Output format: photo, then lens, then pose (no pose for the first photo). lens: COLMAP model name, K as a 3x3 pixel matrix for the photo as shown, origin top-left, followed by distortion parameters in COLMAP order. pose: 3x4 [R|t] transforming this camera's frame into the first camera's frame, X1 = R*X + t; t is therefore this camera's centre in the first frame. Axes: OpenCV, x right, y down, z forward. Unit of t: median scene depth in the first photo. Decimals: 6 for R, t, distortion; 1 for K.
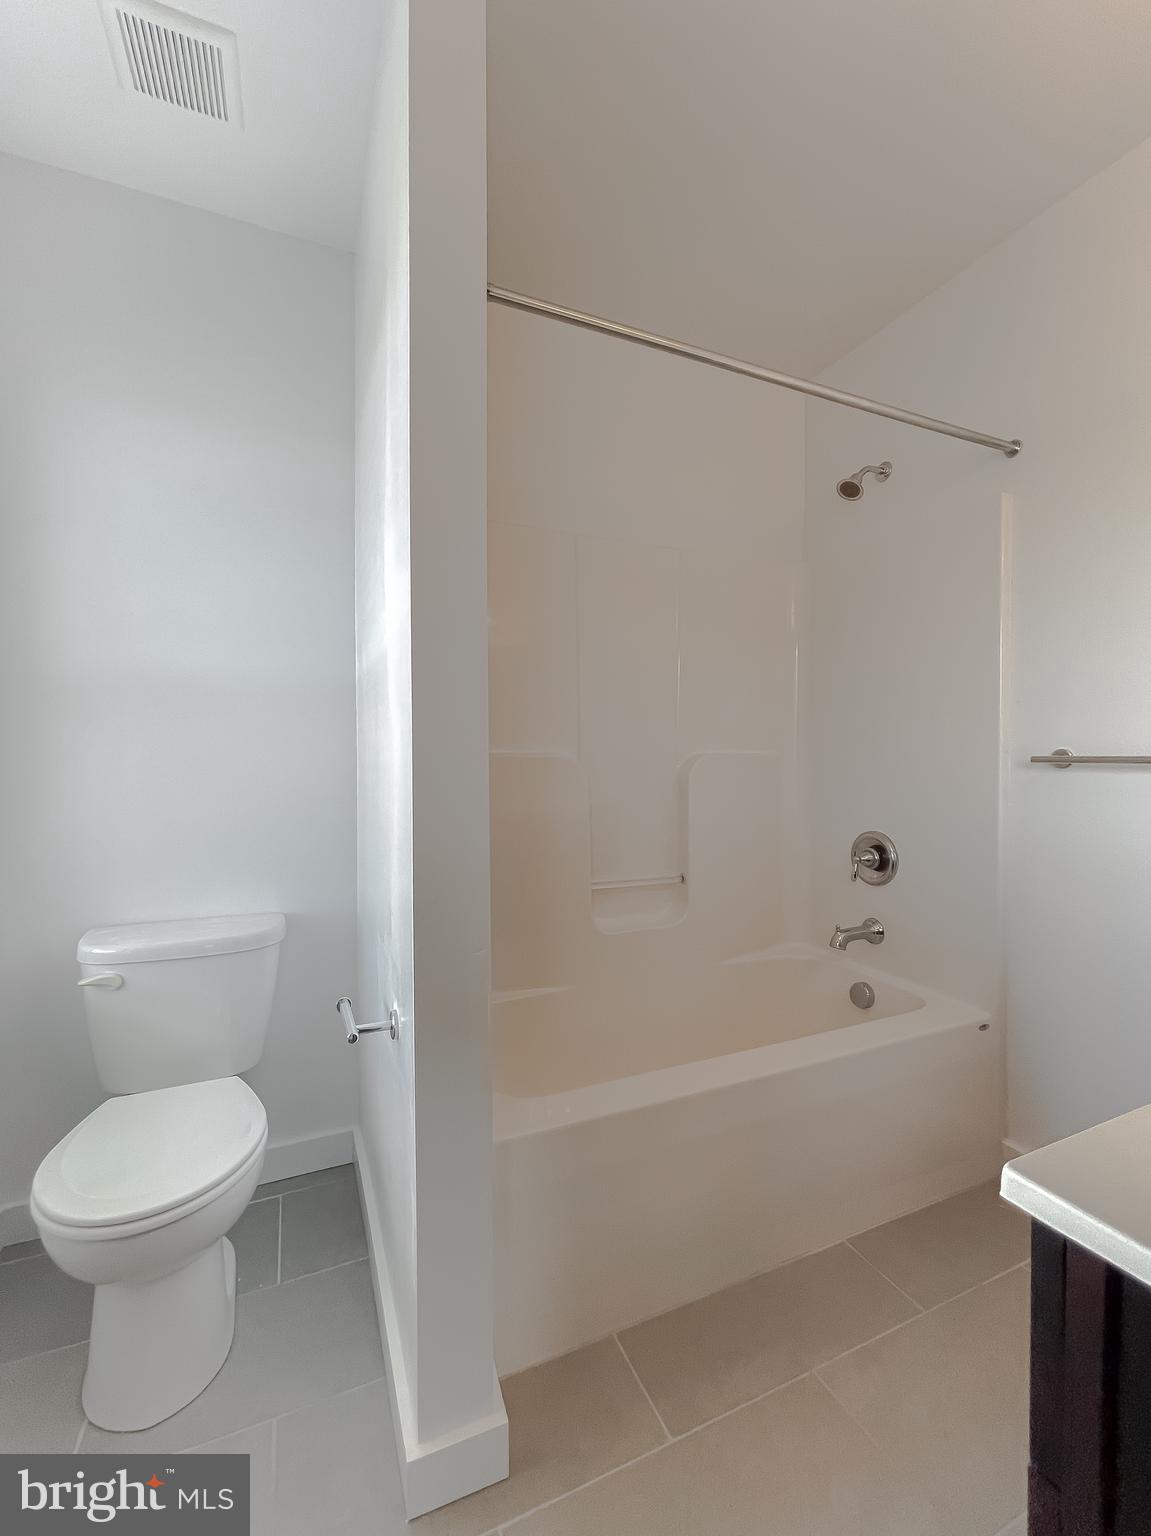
lens RADIAL K [[627.4, 0, 559.0], [0, 627.4, 750.1], [0, 0, 1]] dist [-0.002336, 0.000055]
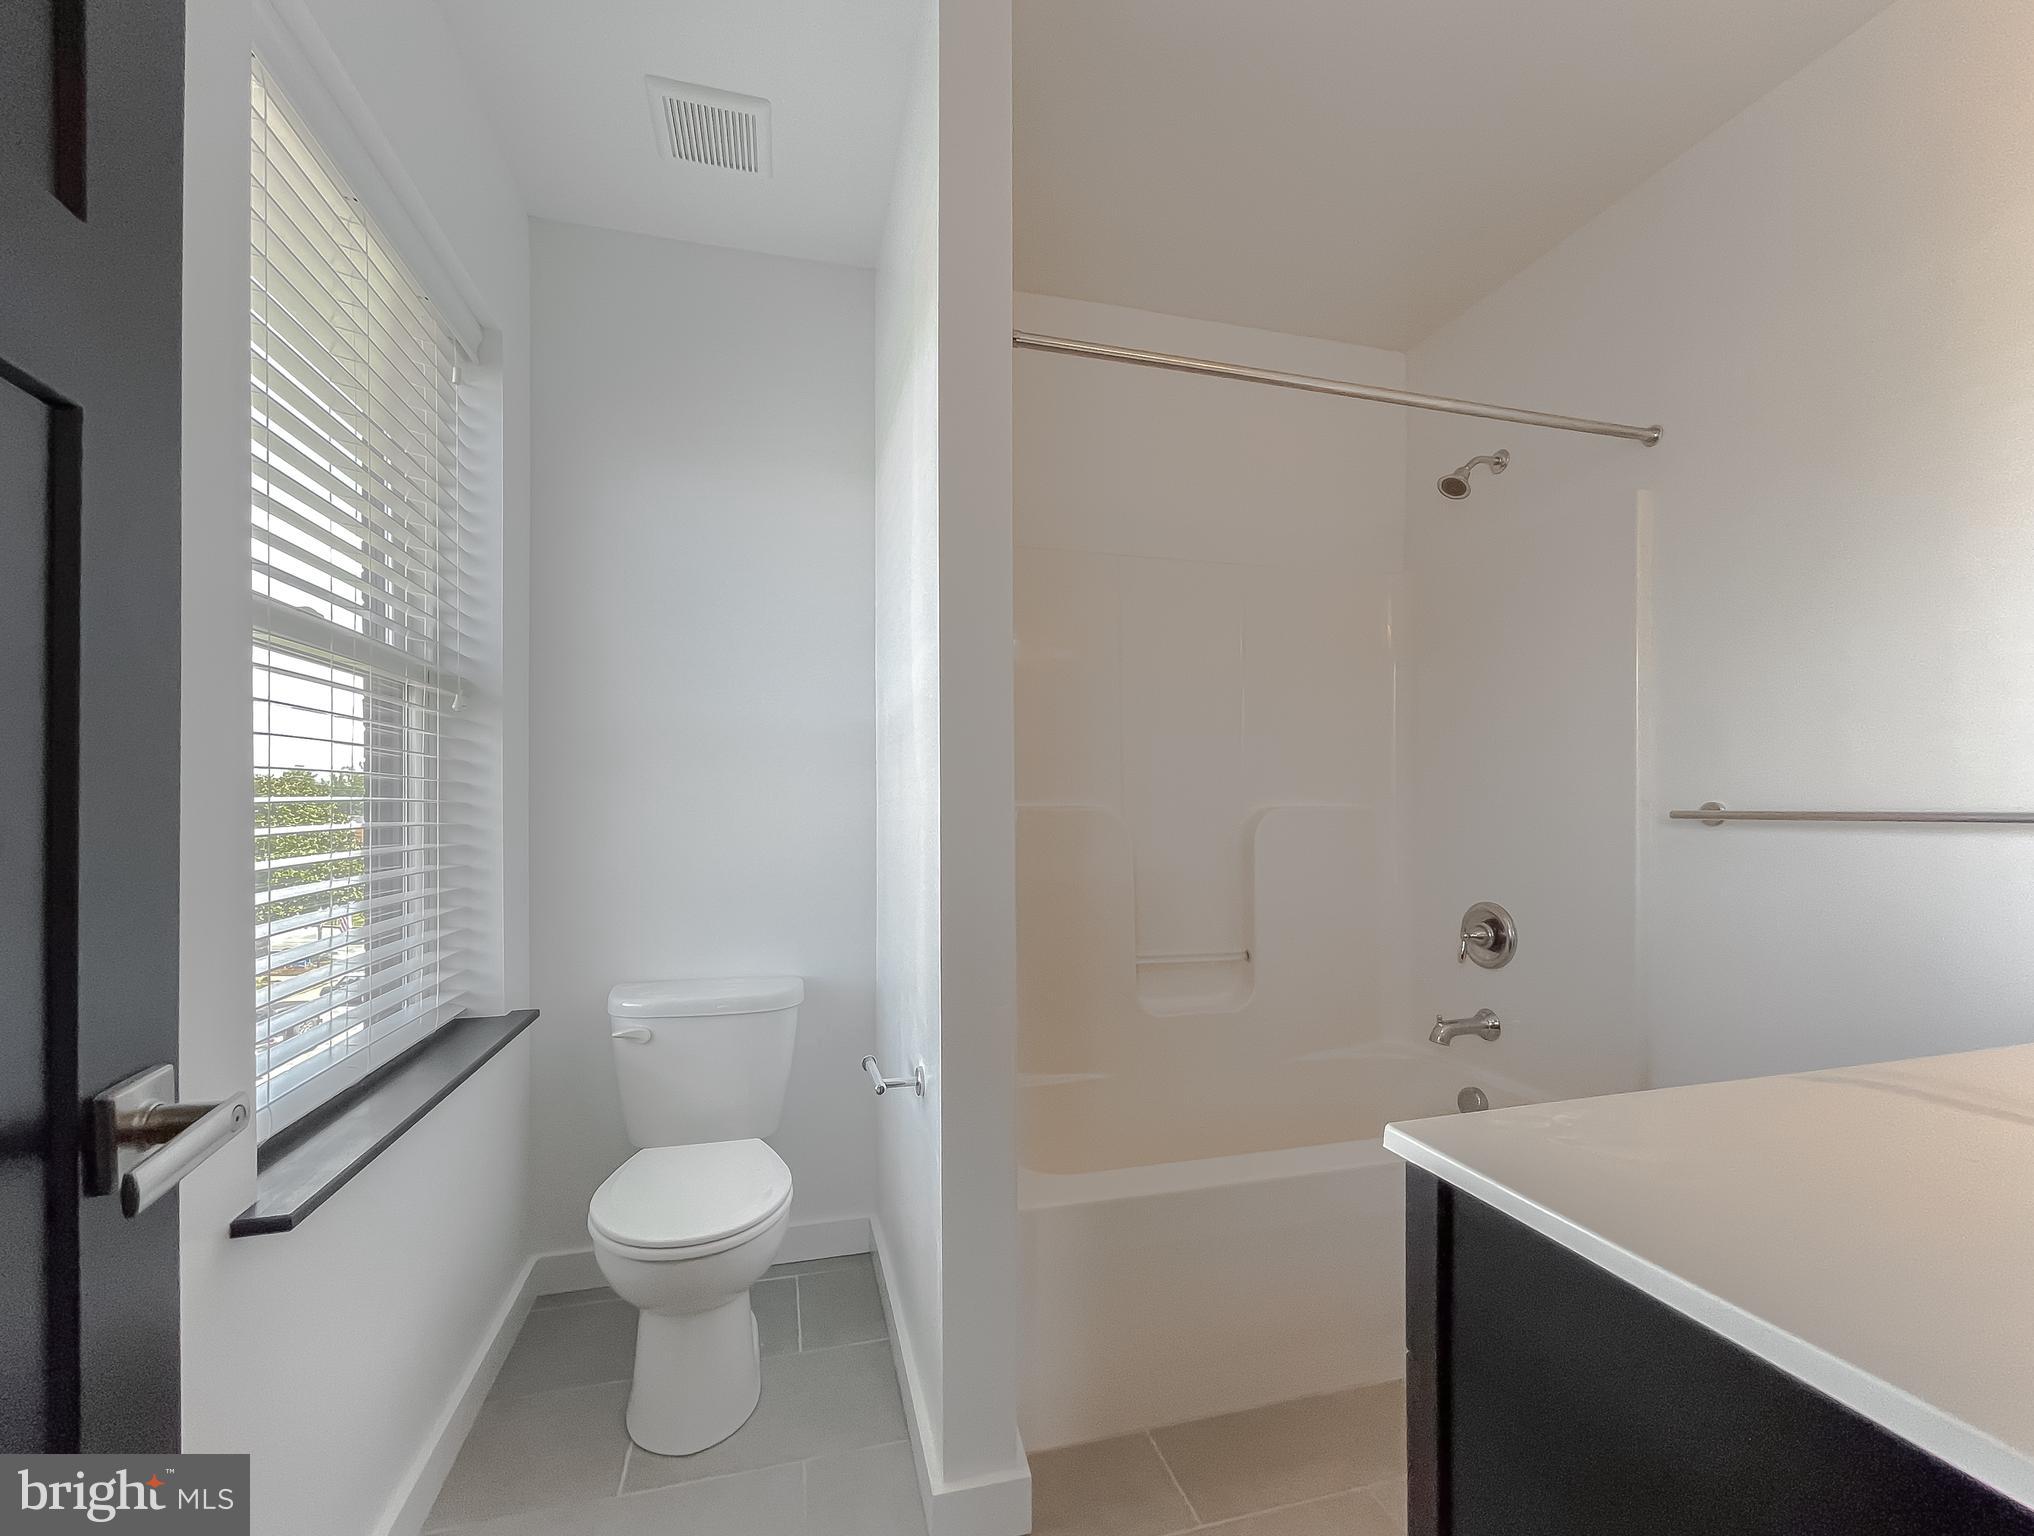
lens RADIAL K [[824.4, 0, 1017.0], [0, 824.4, 768.0], [0, 0, 1]] dist [-0.000032, 0.000028]
pose [[0.992469, -0.004386, -0.122420, 0.041476], [-0.000296, 0.999270, -0.038197, -0.006398], [0.122498, 0.037946, 0.991743, -0.236293]]
